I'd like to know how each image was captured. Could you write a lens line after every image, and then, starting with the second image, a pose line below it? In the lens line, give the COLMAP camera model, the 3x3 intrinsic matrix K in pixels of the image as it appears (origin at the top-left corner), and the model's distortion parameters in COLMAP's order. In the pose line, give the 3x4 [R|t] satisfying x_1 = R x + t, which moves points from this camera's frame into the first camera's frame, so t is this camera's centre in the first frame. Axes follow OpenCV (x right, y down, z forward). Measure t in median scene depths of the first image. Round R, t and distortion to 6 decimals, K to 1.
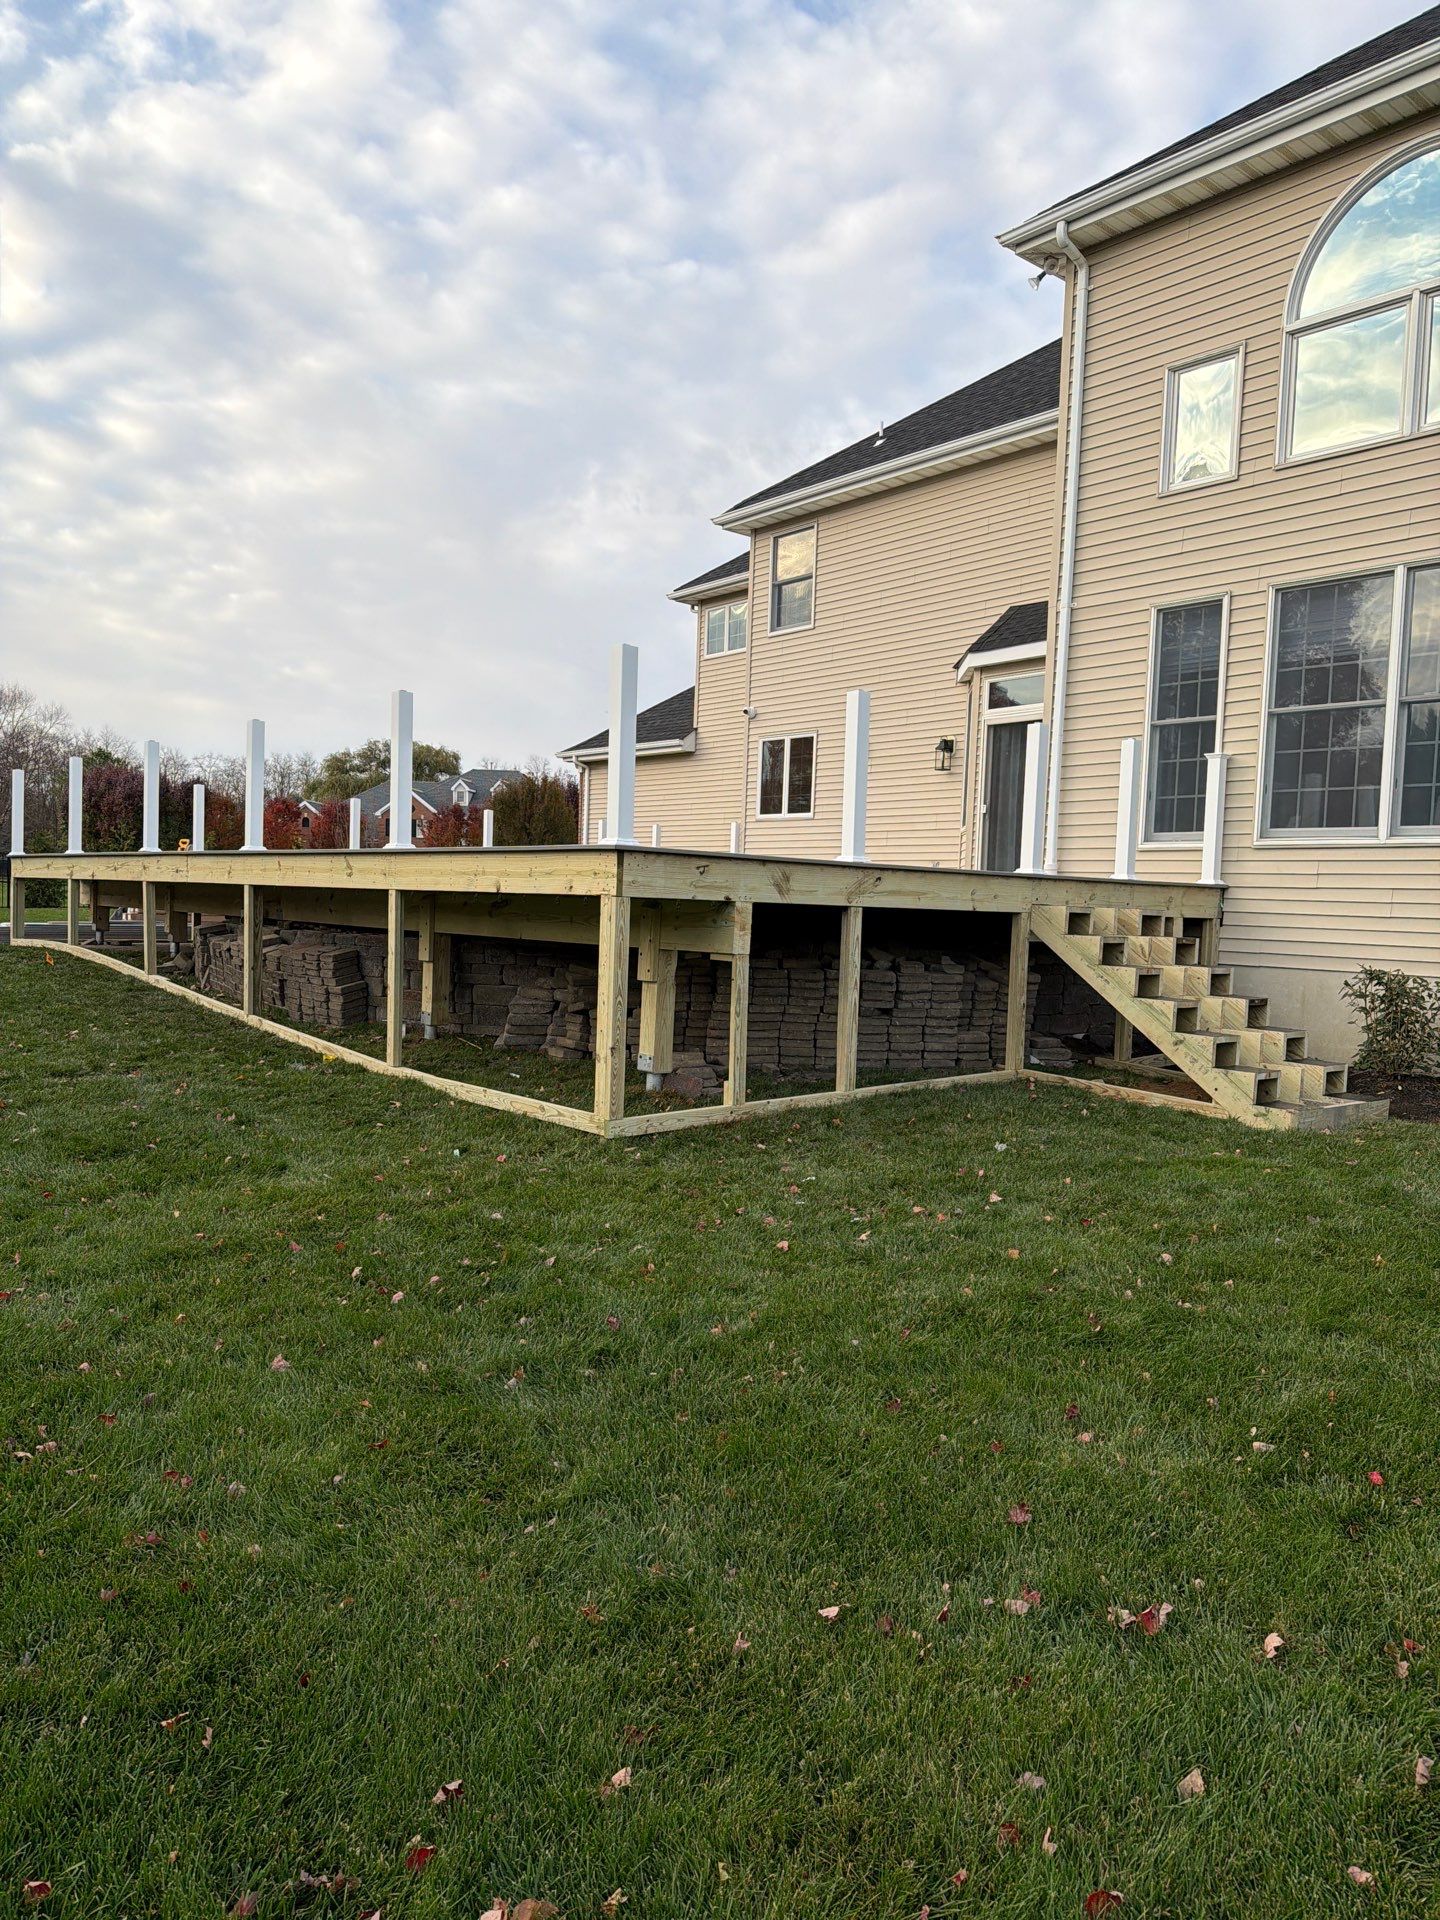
lens RADIAL K [[1351.8, 0, 723.6], [0, 1351.8, 968.1], [0, 0, 1]] dist [0.004762, -0.016399]
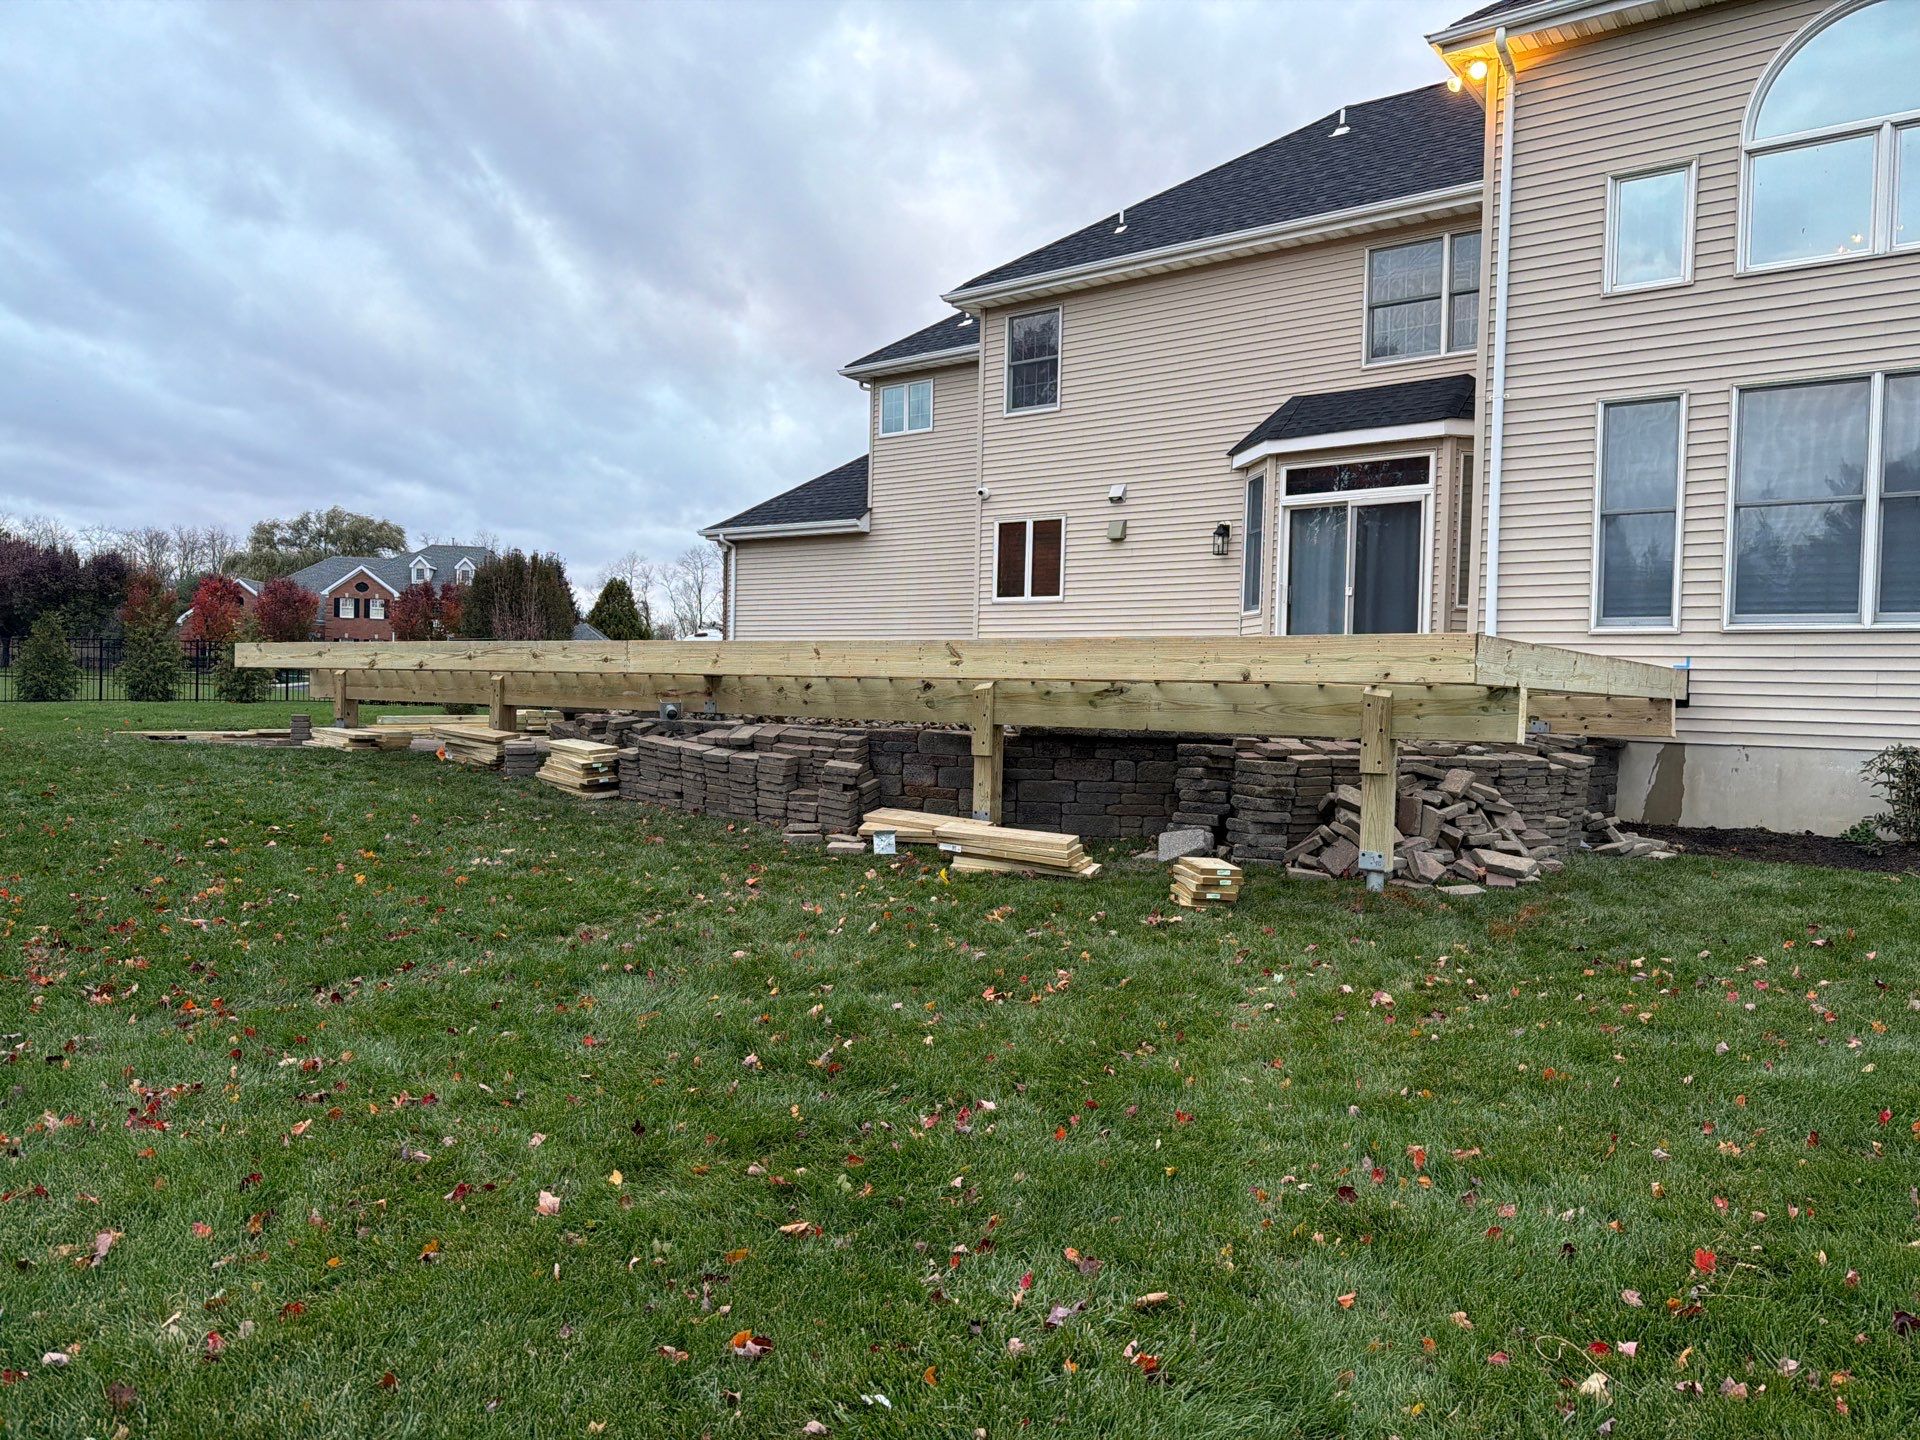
lens RADIAL K [[1351.8, 0, 956.4], [0, 1351.8, 716.0], [0, 0, 1]] dist [0.004762, -0.016399]
pose [[0.977256, -0.013594, 0.211625, -0.215959], [0.018814, 0.999566, -0.022670, -0.005888], [-0.211225, 0.026135, 0.977088, 0.051206]]
